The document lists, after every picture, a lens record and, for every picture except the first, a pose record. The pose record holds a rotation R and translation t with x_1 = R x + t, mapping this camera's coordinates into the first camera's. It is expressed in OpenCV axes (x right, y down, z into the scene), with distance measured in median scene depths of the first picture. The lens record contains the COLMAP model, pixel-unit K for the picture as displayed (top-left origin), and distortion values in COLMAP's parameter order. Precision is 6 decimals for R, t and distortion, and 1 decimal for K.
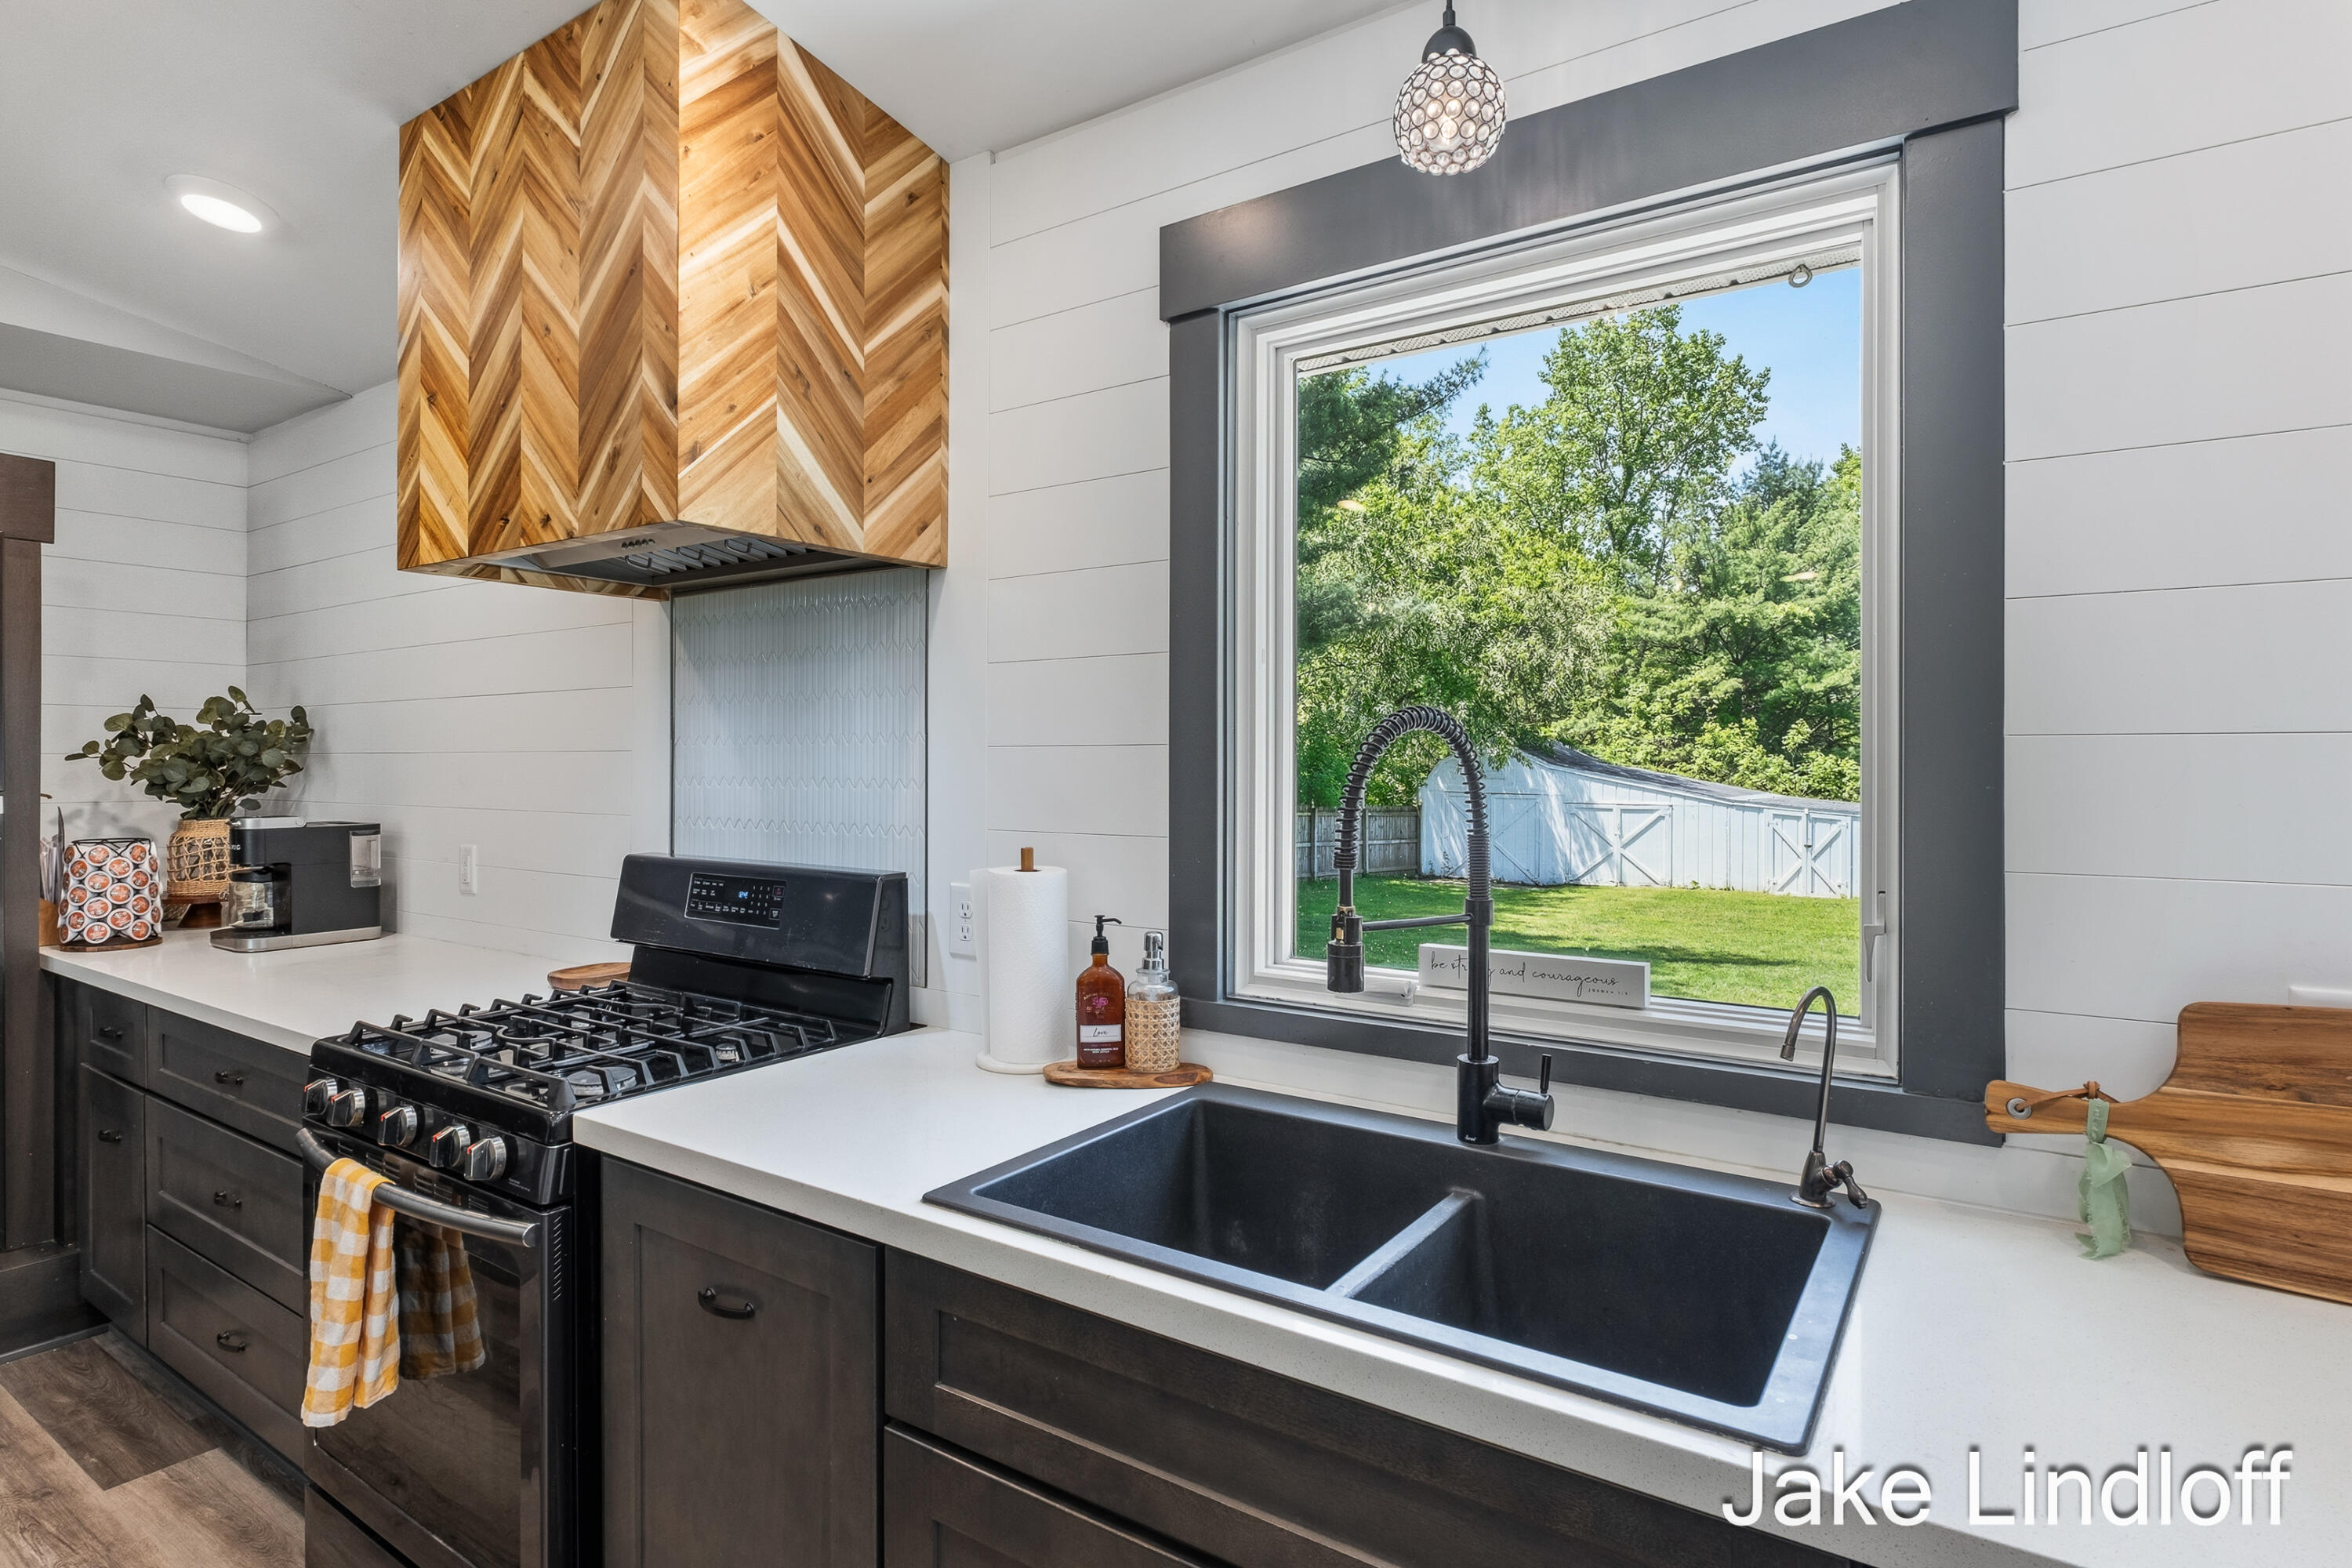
lens RADIAL K [[1207.9, 0, 1173.4], [0, 1207.9, 769.9], [0, 0, 1]] dist [-0.007008, -0.000263]
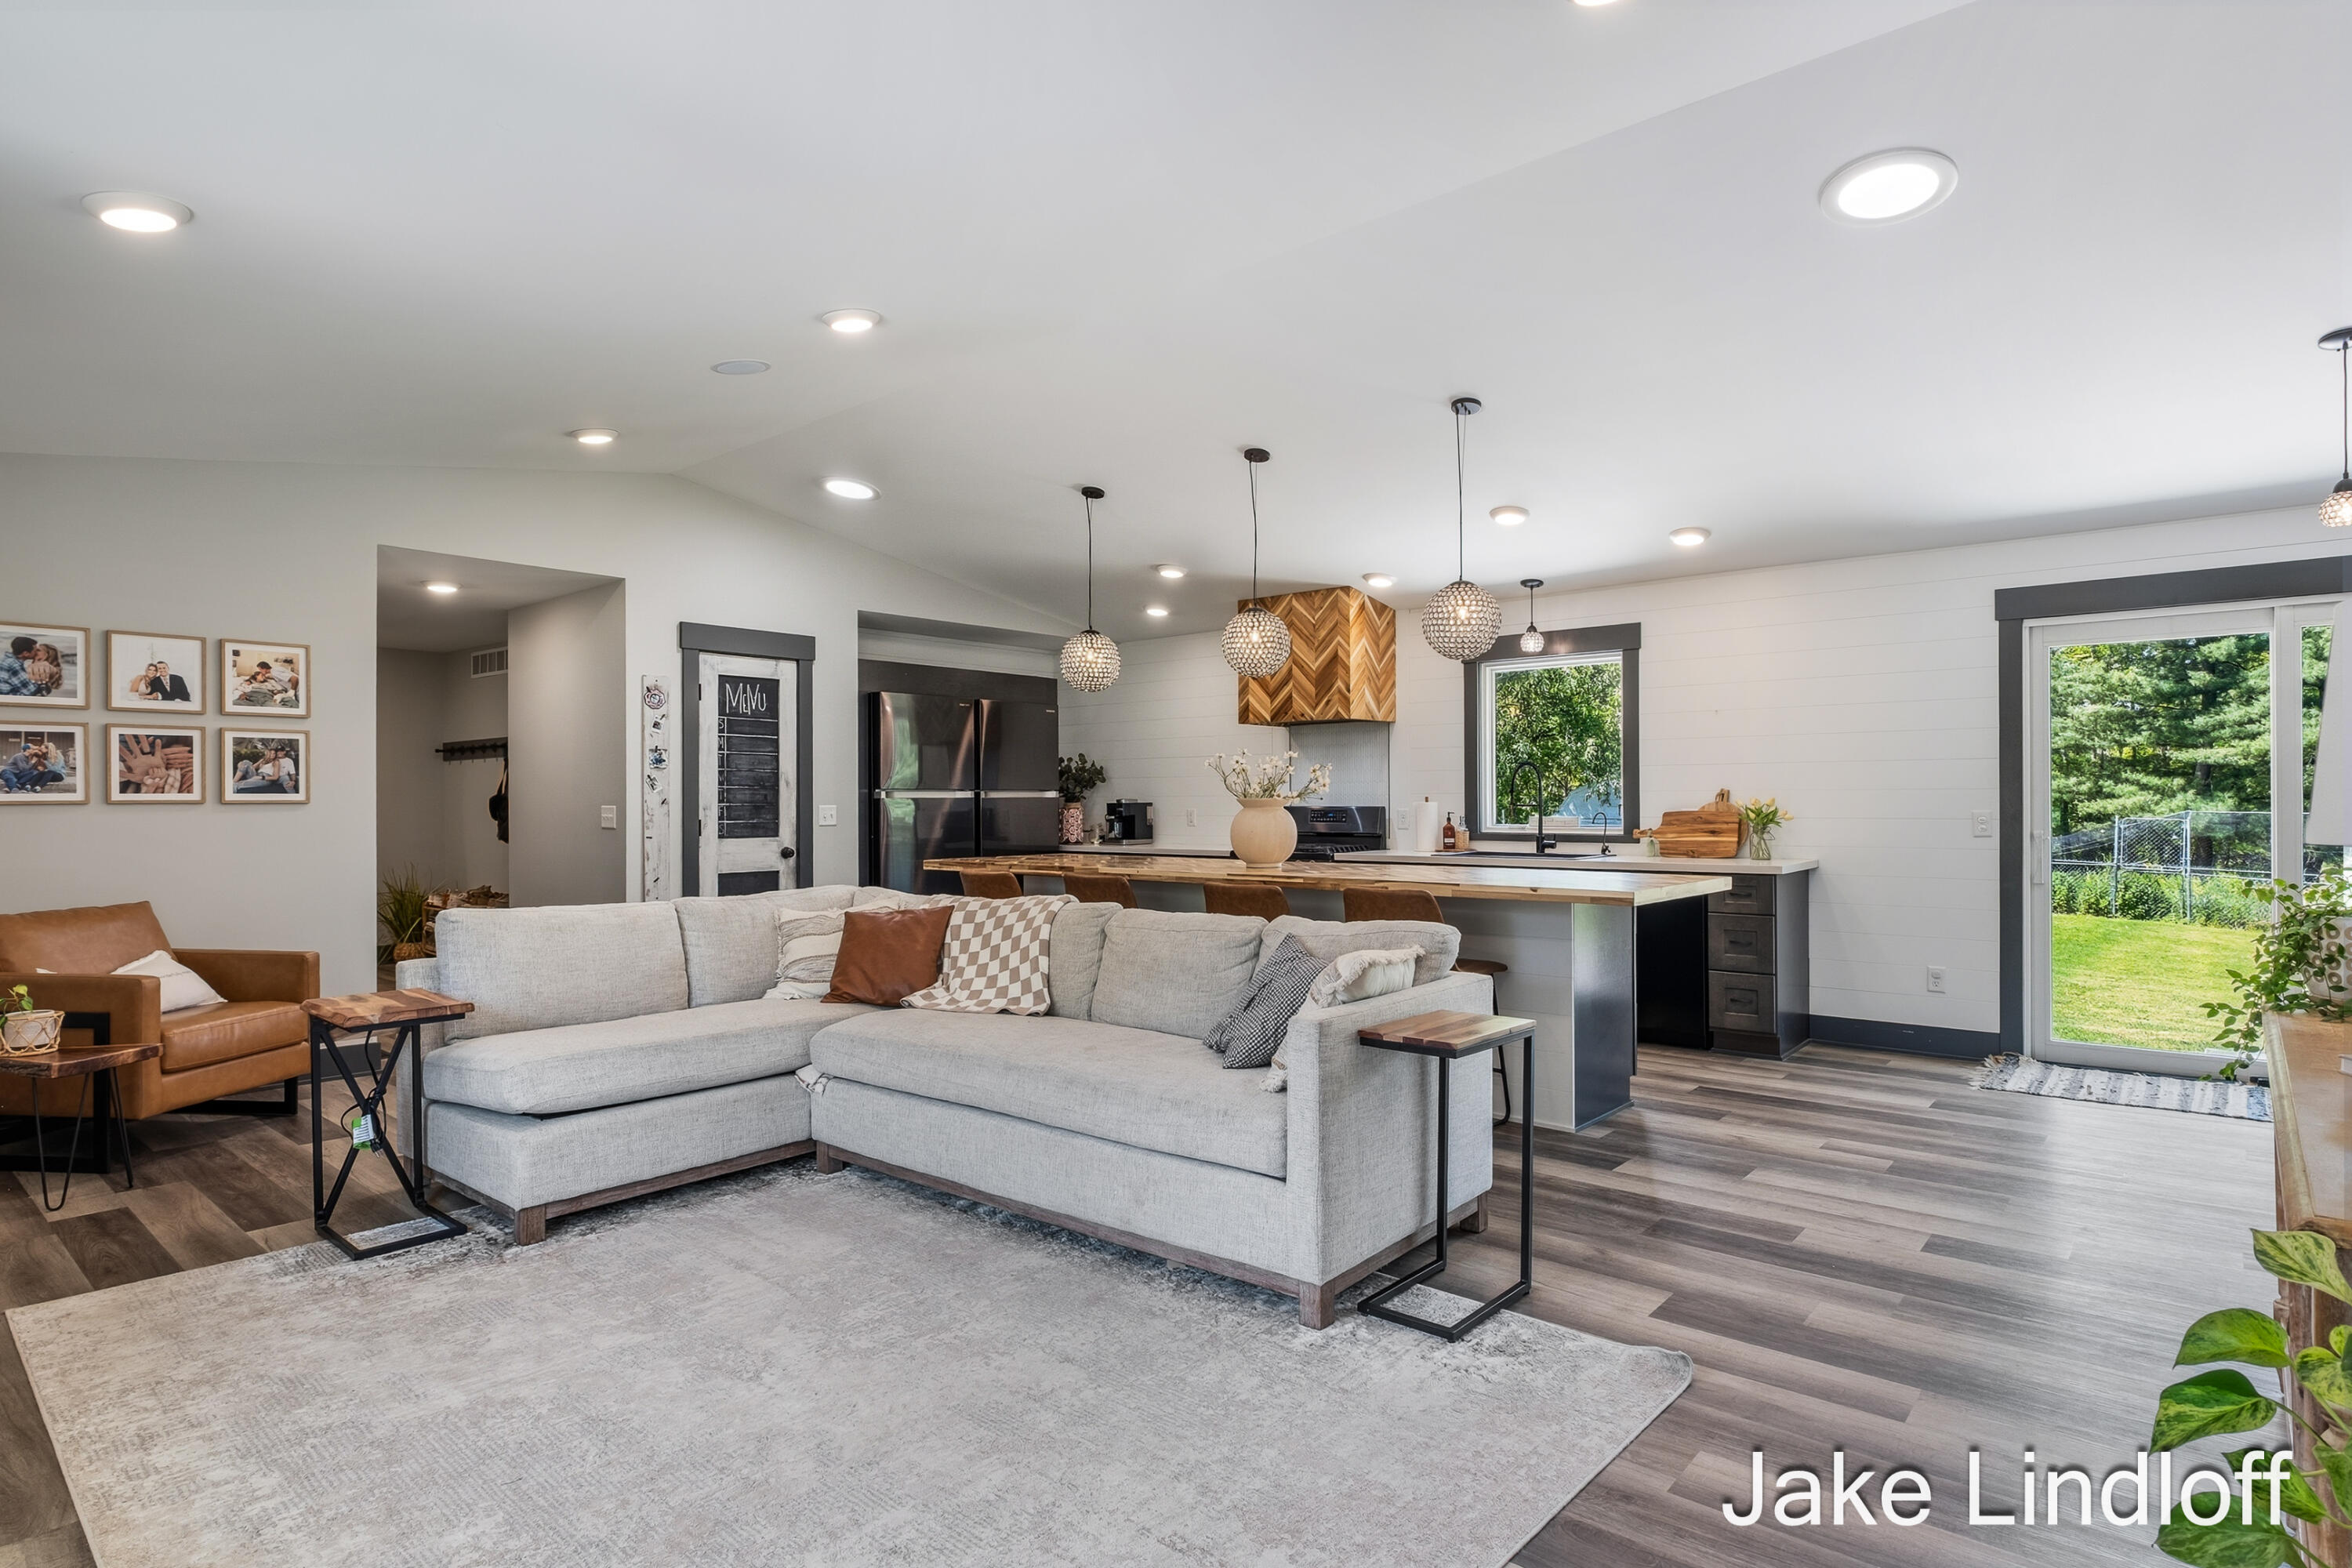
lens RADIAL K [[1207.9, 0, 1185.3], [0, 1207.9, 795.3], [0, 0, 1]] dist [-0.007008, -0.000263]
pose [[0.995033, -0.007671, -0.099253, -0.513989], [0.006710, 0.999927, -0.010004, 0.095145], [0.099323, 0.009289, 0.995012, -2.990777]]
